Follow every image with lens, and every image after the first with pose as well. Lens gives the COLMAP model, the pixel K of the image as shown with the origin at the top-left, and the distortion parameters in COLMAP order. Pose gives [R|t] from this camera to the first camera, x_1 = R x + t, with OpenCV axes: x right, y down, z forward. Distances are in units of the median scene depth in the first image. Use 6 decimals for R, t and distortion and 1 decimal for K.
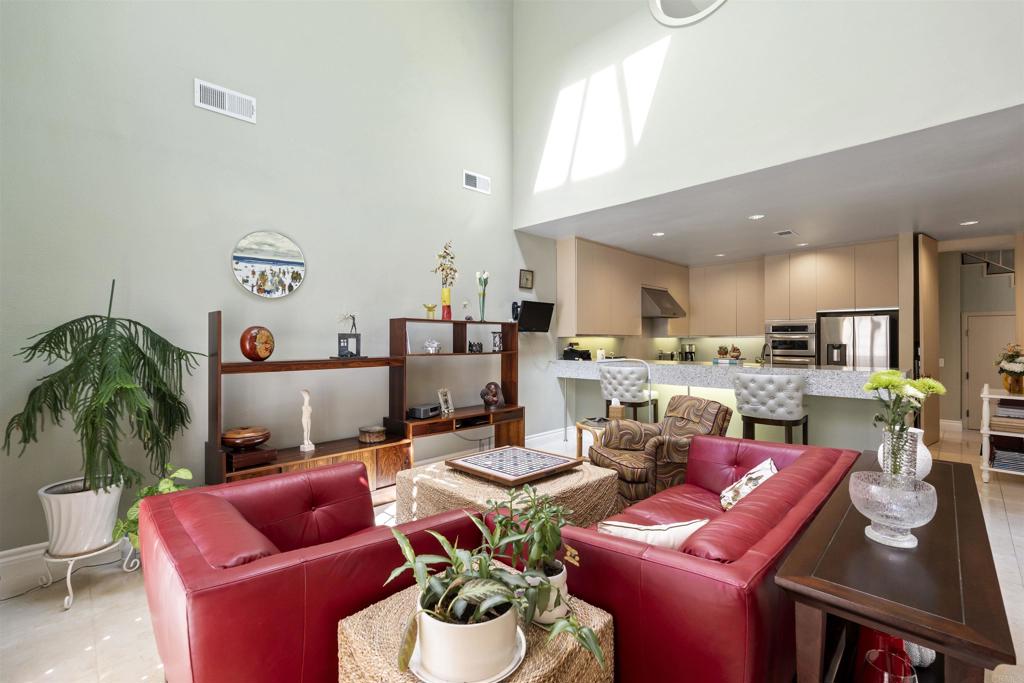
lens RADIAL K [[447.5, 0, 510.7], [0, 447.5, 339.1], [0, 0, 1]] dist [-0.000458, -0.000036]
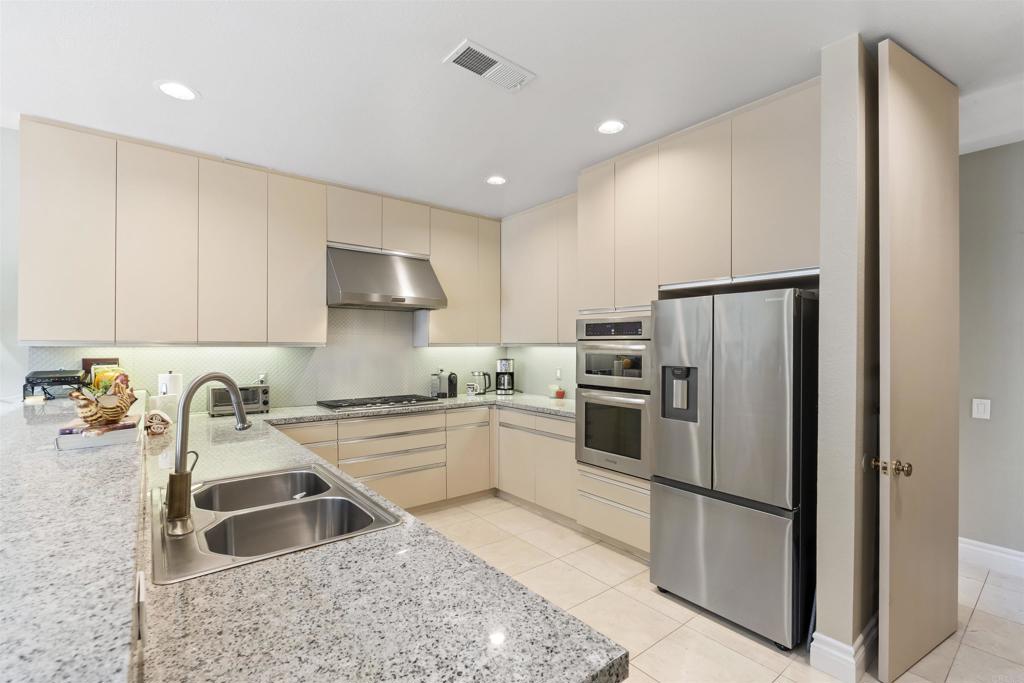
lens RADIAL K [[456.5, 0, 502.5], [0, 456.5, 353.4], [0, 0, 1]] dist [-0.004637, -0.000557]
pose [[0.994289, 0.005758, -0.106569, 0.748089], [-0.003886, 0.999835, 0.017767, -0.008084], [0.106653, -0.017251, 0.994147, 0.702375]]
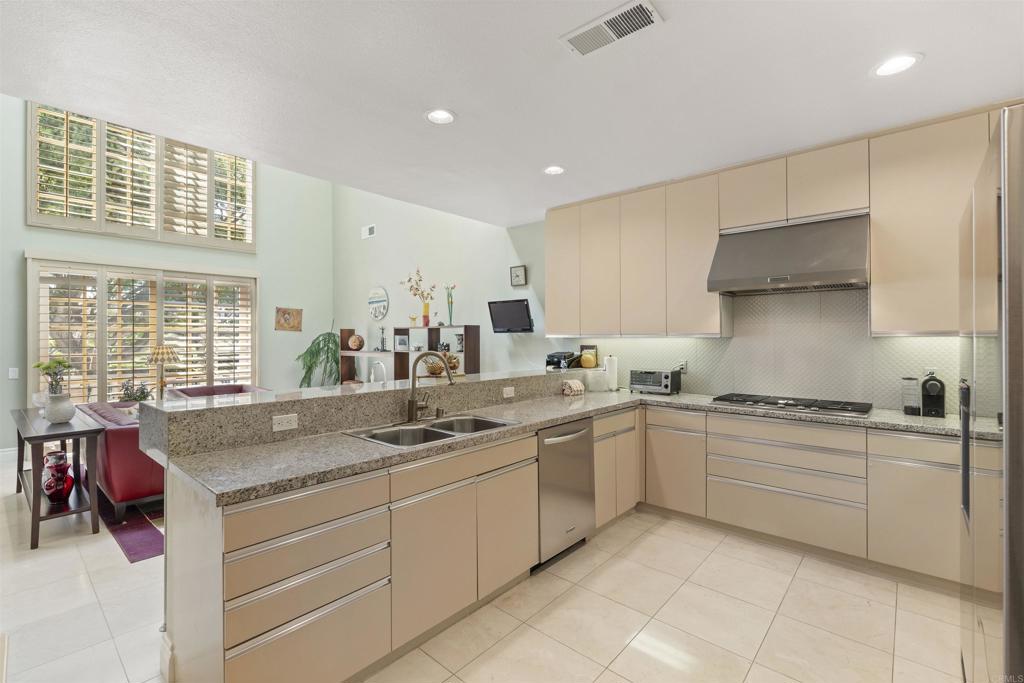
lens RADIAL K [[451.5, 0, 514.0], [0, 451.5, 341.7], [0, 0, 1]] dist [-0.005035, -0.000457]
pose [[0.073974, 0.011151, -0.997198, 0.966856], [0.006772, 0.999909, 0.011684, -0.008197], [0.997237, -0.007617, 0.073892, 0.918501]]
